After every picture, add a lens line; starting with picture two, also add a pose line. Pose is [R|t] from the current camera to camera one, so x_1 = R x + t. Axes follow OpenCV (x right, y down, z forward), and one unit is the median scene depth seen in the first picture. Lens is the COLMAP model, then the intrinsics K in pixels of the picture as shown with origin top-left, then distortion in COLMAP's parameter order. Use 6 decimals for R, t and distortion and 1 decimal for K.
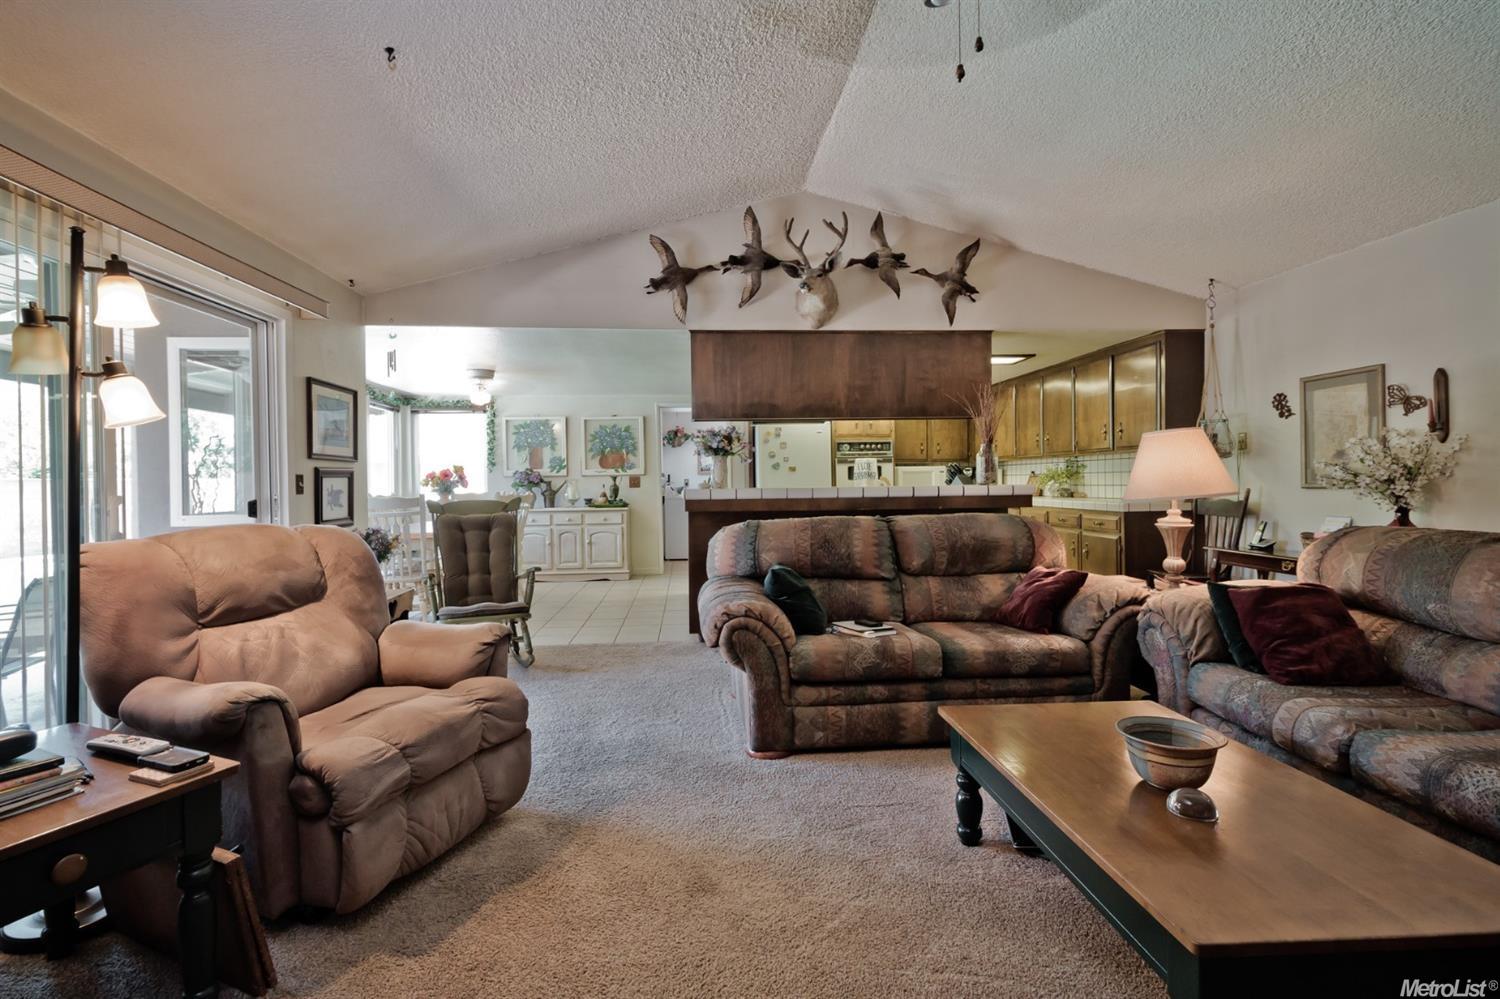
lens RADIAL K [[717.5, 0, 744.8], [0, 717.5, 487.5], [0, 0, 1]] dist [0.000287, 0.001183]
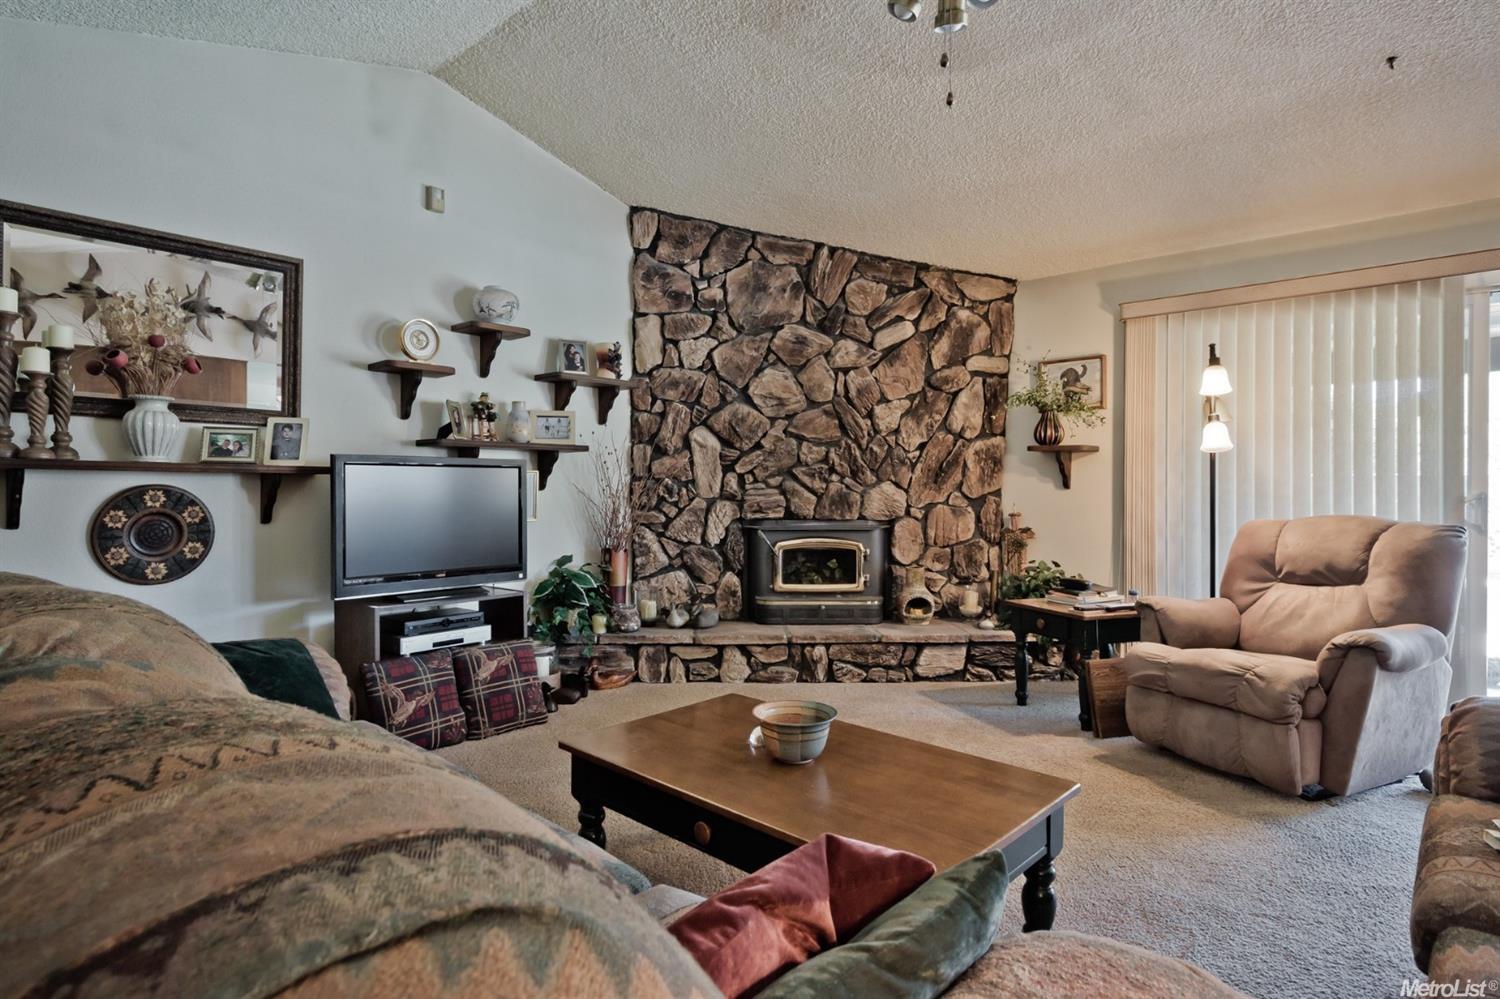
lens RADIAL K [[801.2, 0, 760.7], [0, 801.2, 487.9], [0, 0, 1]] dist [-0.004377, 0.000650]
pose [[-0.722718, 0.009798, -0.691074, 0.295621], [0.000362, 0.999905, 0.013798, -0.005195], [0.691143, 0.009722, -0.722653, 0.371115]]
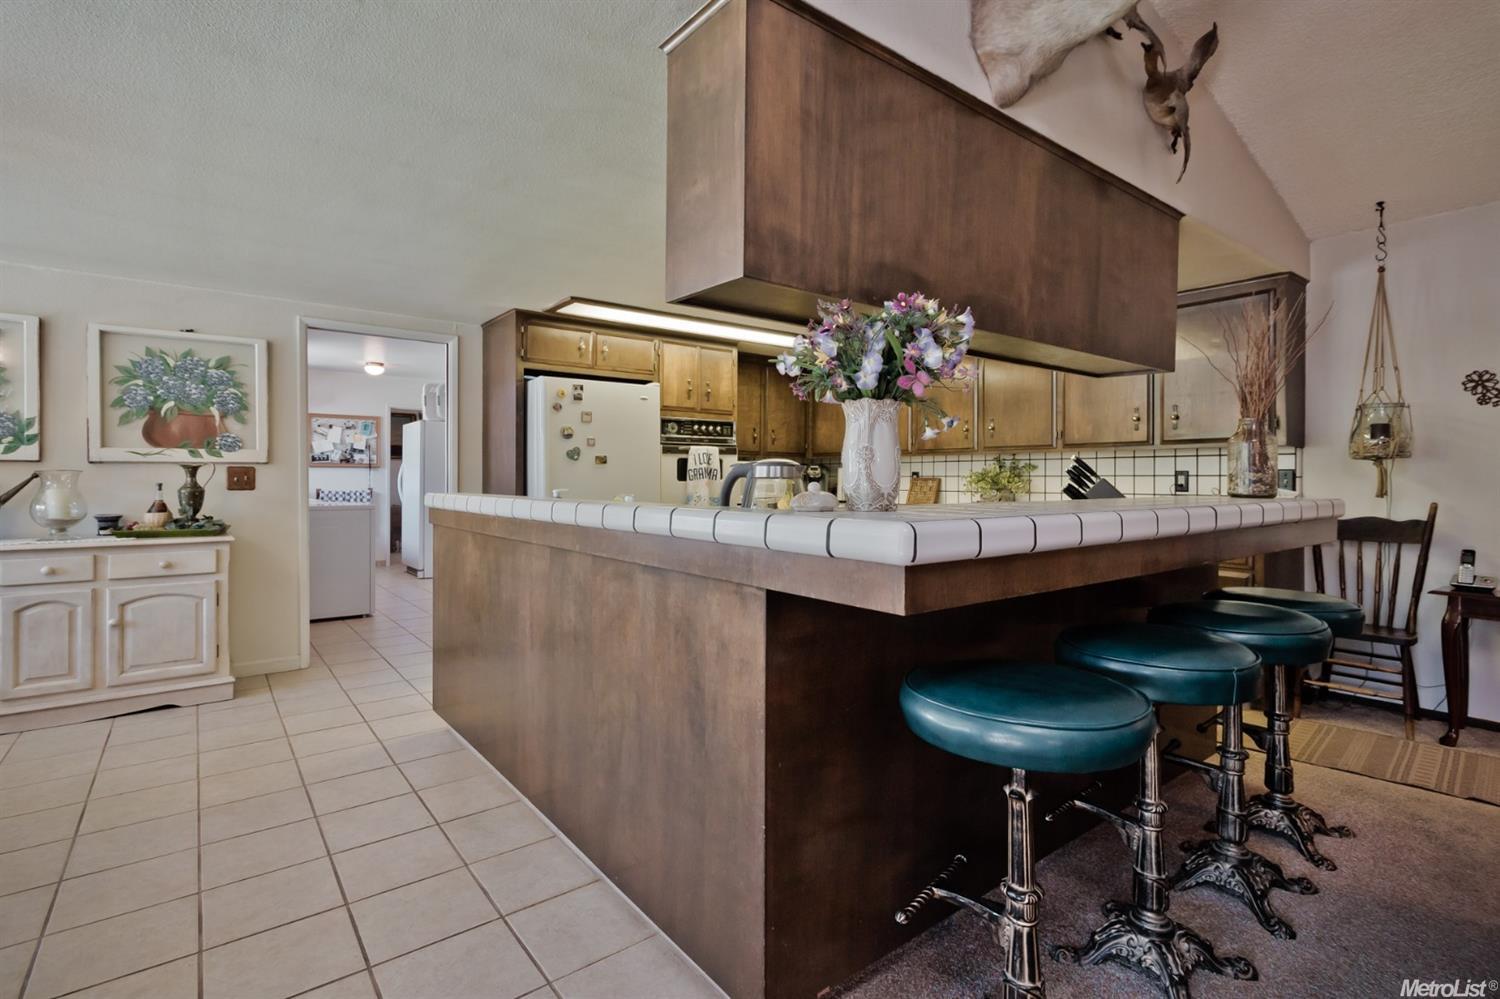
lens RADIAL K [[717.5, 0, 760.7], [0, 717.5, 478.1], [0, 0, 1]] dist [0.000287, 0.001183]
pose [[0.831235, 0.015459, 0.555706, -0.138580], [-0.008913, 0.999855, -0.014481, -0.004229], [-0.555850, 0.007084, 0.831253, 0.444907]]
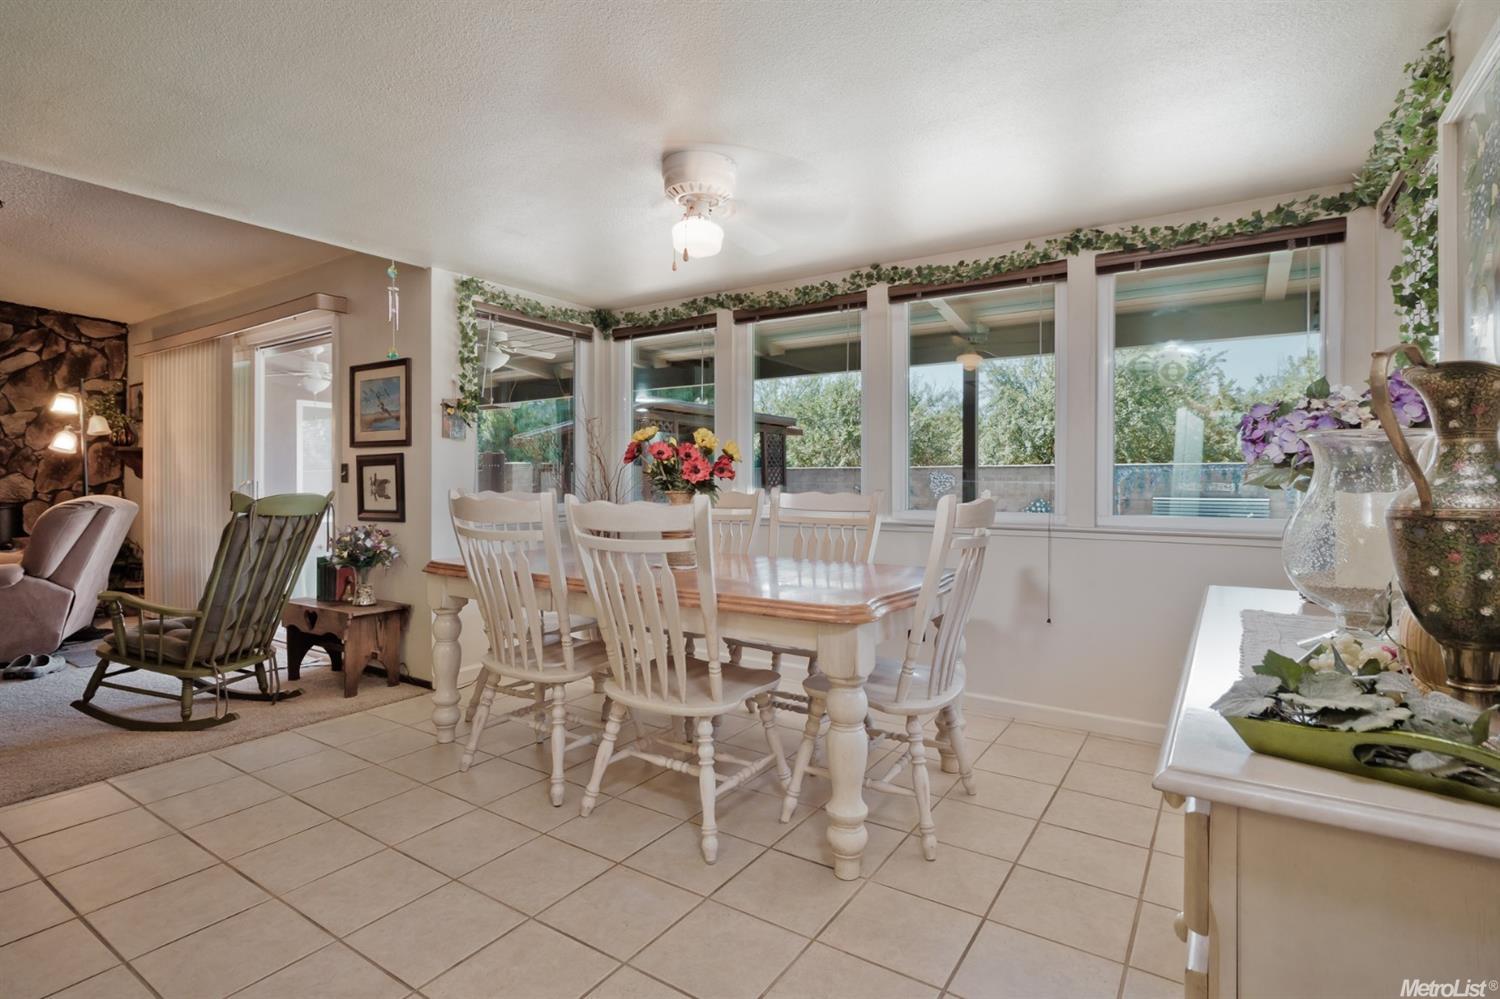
lens RADIAL K [[717.5, 0, 757.8], [0, 717.5, 485.2], [0, 0, 1]] dist [0.000287, 0.001183]
pose [[-0.605385, 0.017713, -0.795736, -0.072288], [0.001278, 0.999773, 0.021282, -0.004047], [0.795932, 0.011867, -0.605270, 1.029414]]
